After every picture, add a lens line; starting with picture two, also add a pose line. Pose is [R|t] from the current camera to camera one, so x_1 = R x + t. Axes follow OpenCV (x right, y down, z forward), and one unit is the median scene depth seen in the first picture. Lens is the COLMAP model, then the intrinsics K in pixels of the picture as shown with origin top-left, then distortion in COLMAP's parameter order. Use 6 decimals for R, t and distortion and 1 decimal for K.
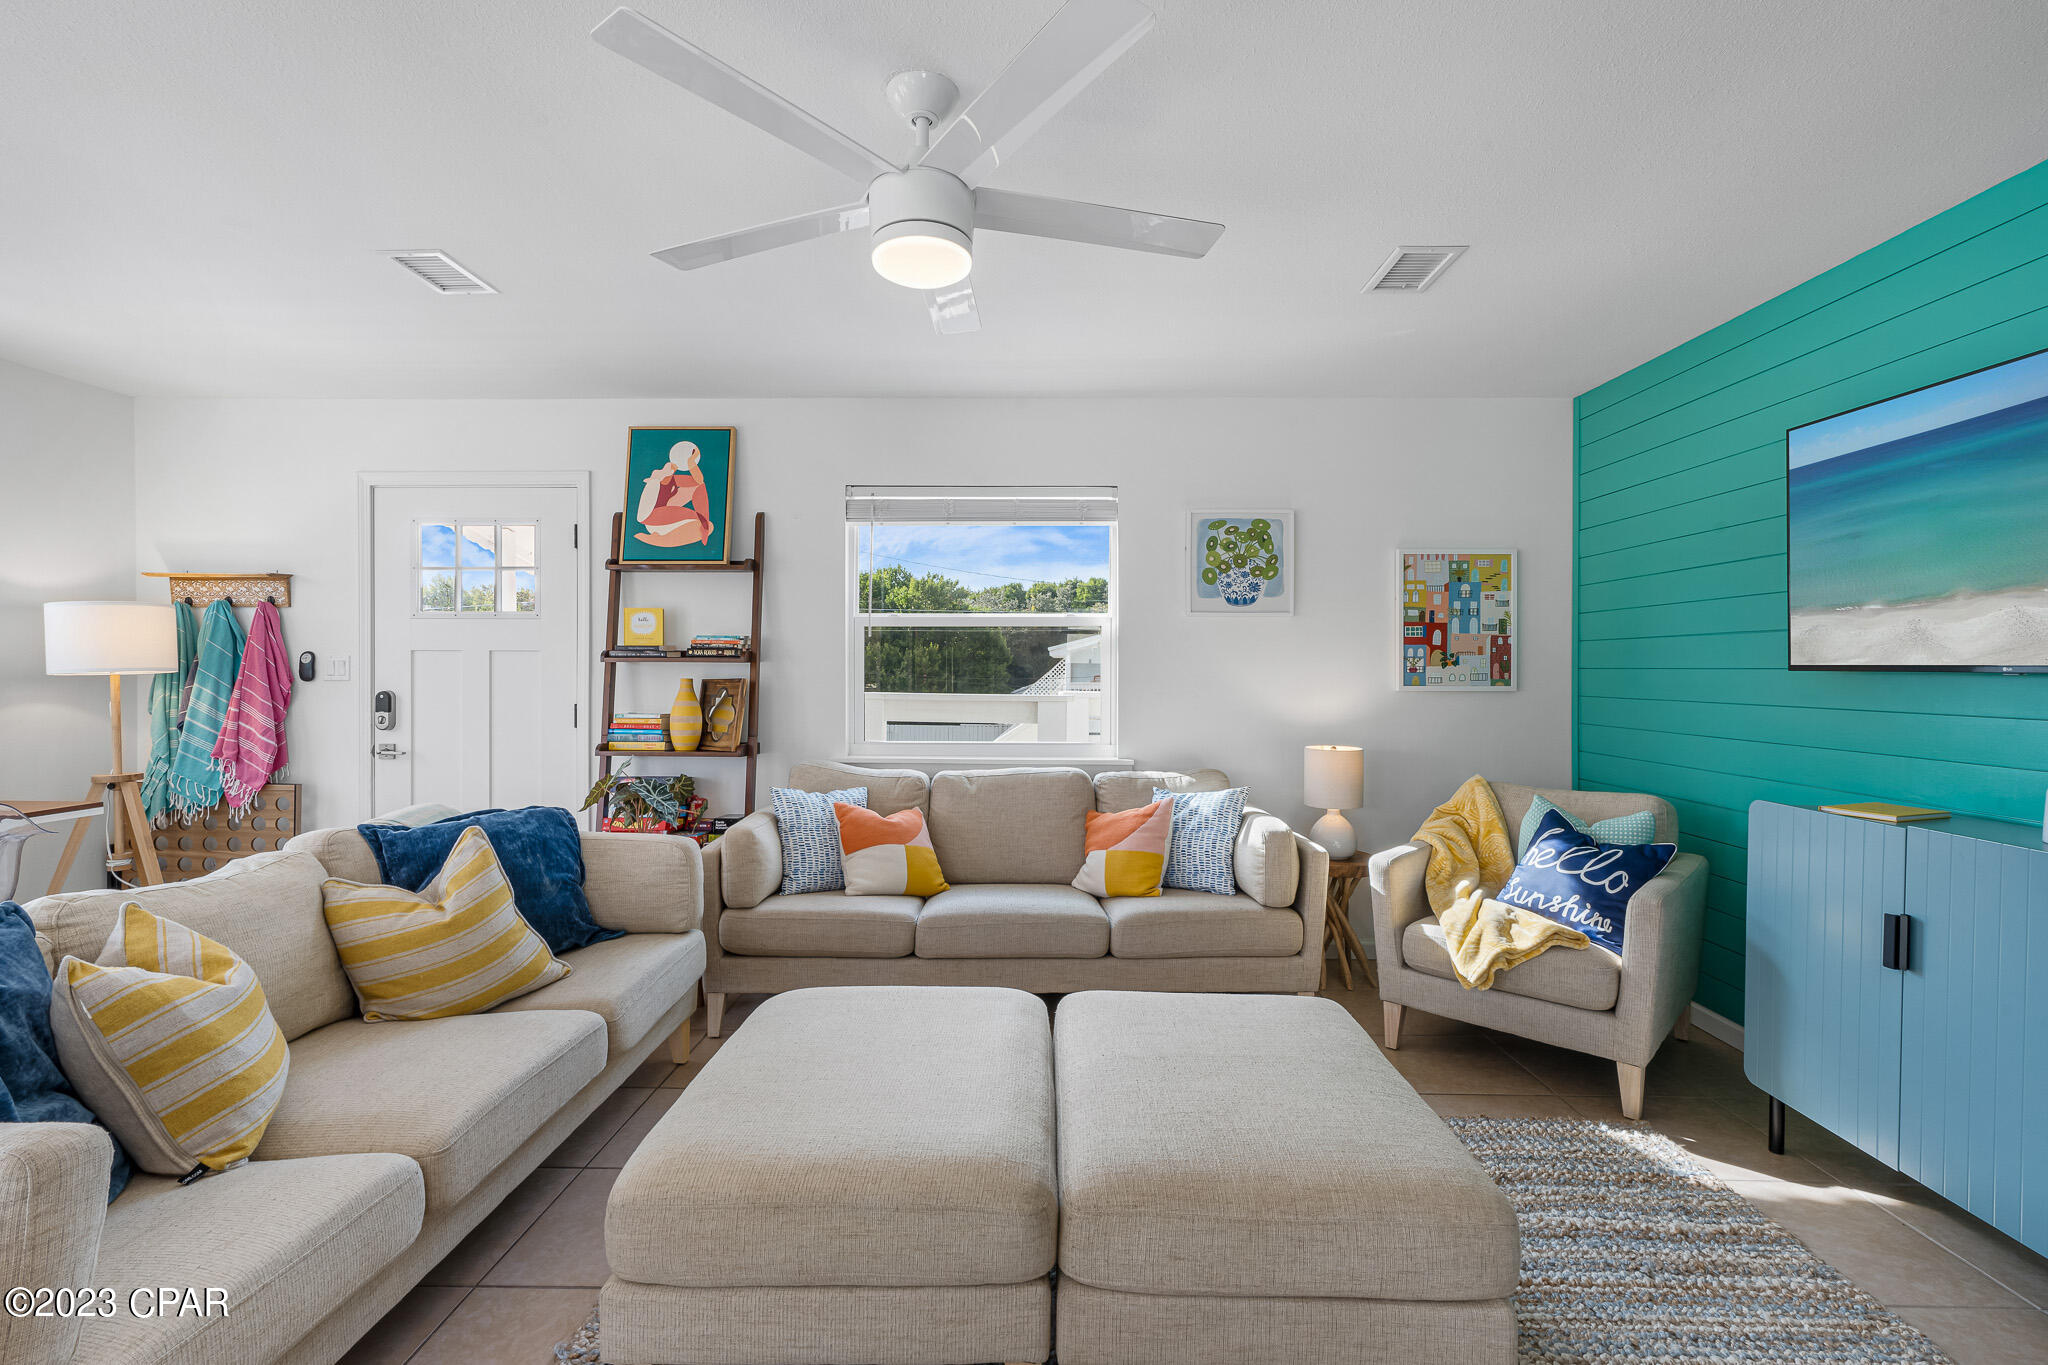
lens RADIAL K [[932.2, 0, 1018.9], [0, 932.2, 659.6], [0, 0, 1]] dist [-0.012409, 0.004935]
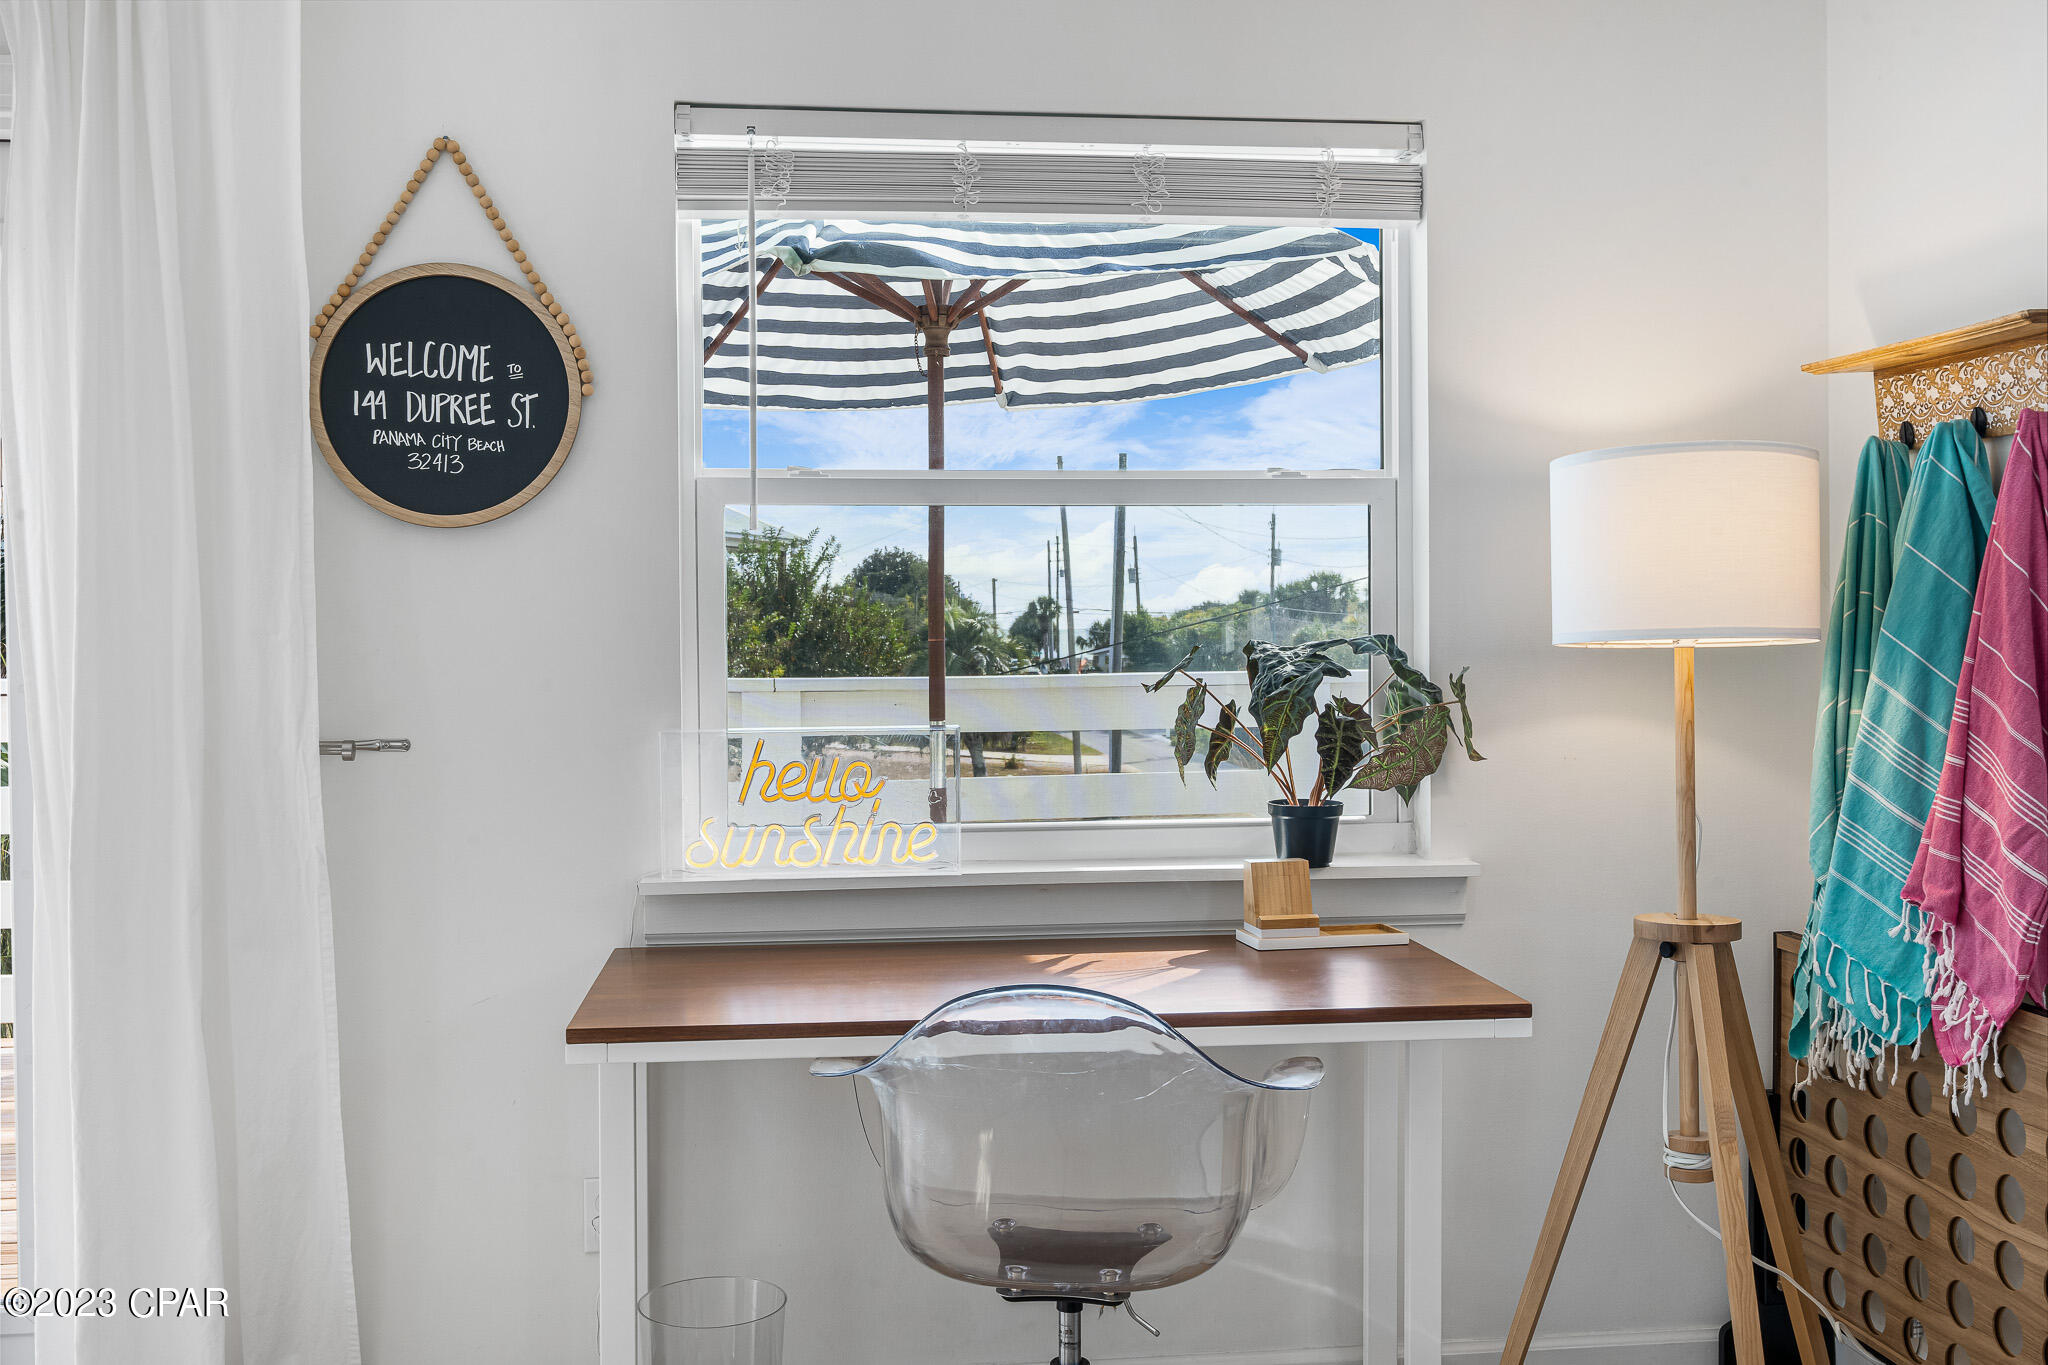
lens RADIAL K [[2002.4, 0, 1040.0], [0, 2002.4, 667.9], [0, 0, 1]] dist [0.001188, 0.000000]
pose [[0.135233, 0.018012, -0.990650, -0.205160], [0.010908, 0.999747, 0.019666, 0.005702], [0.990754, -0.013465, 0.135002, 0.590259]]
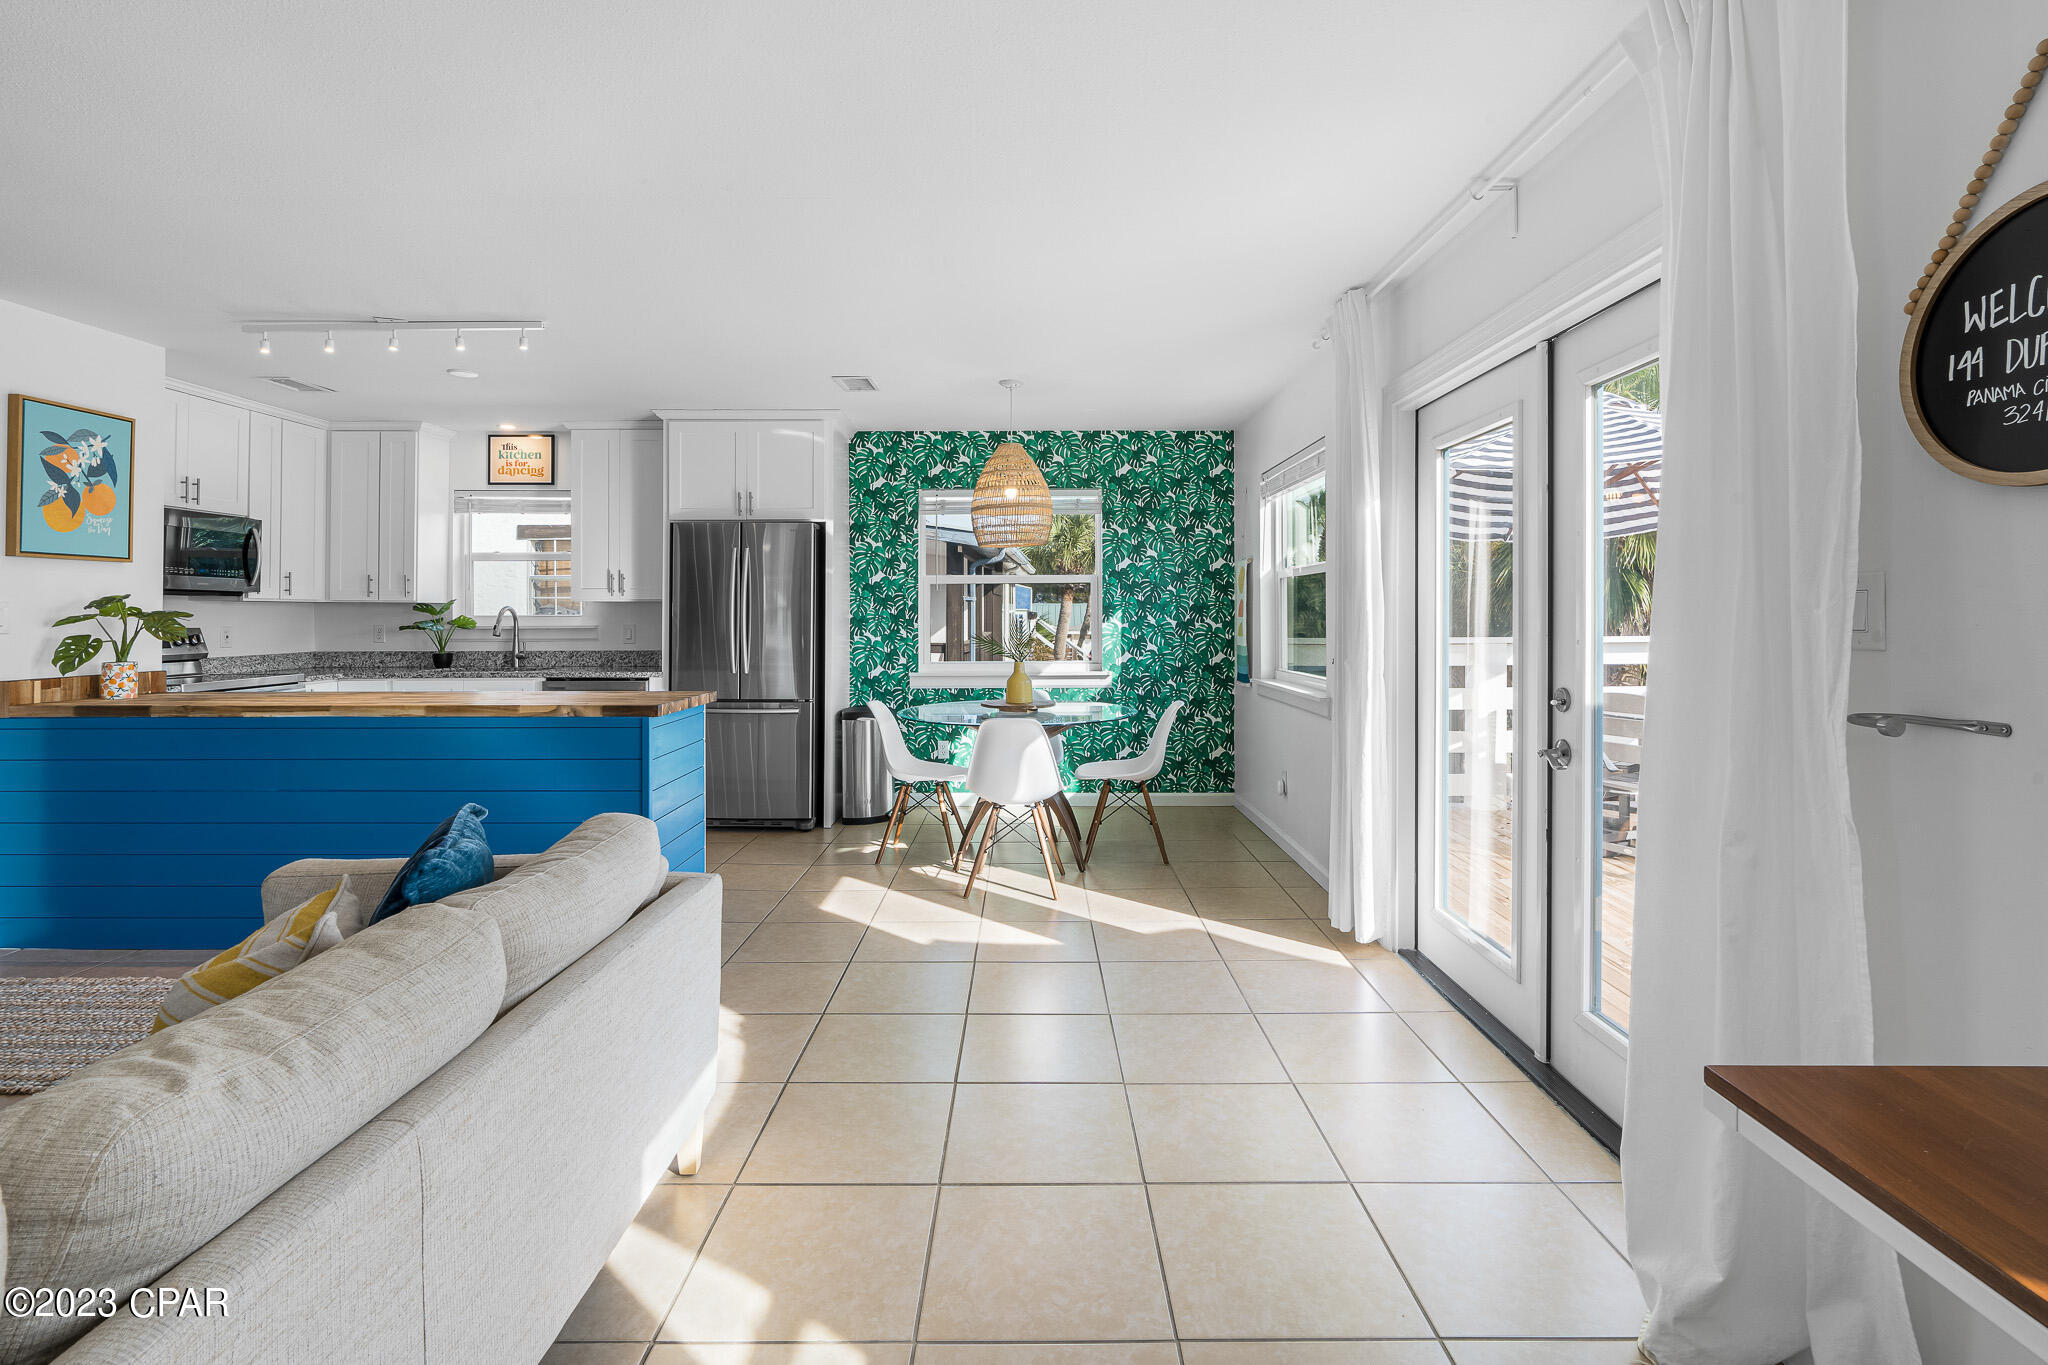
lens RADIAL K [[932.2, 0, 1037.5], [0, 932.2, 609.8], [0, 0, 1]] dist [-0.012409, 0.004935]
pose [[-0.999751, -0.000638, -0.022296, -0.646426], [-0.000402, 0.999944, -0.010565, 0.009433], [0.022302, -0.010553, -0.999696, 0.764336]]
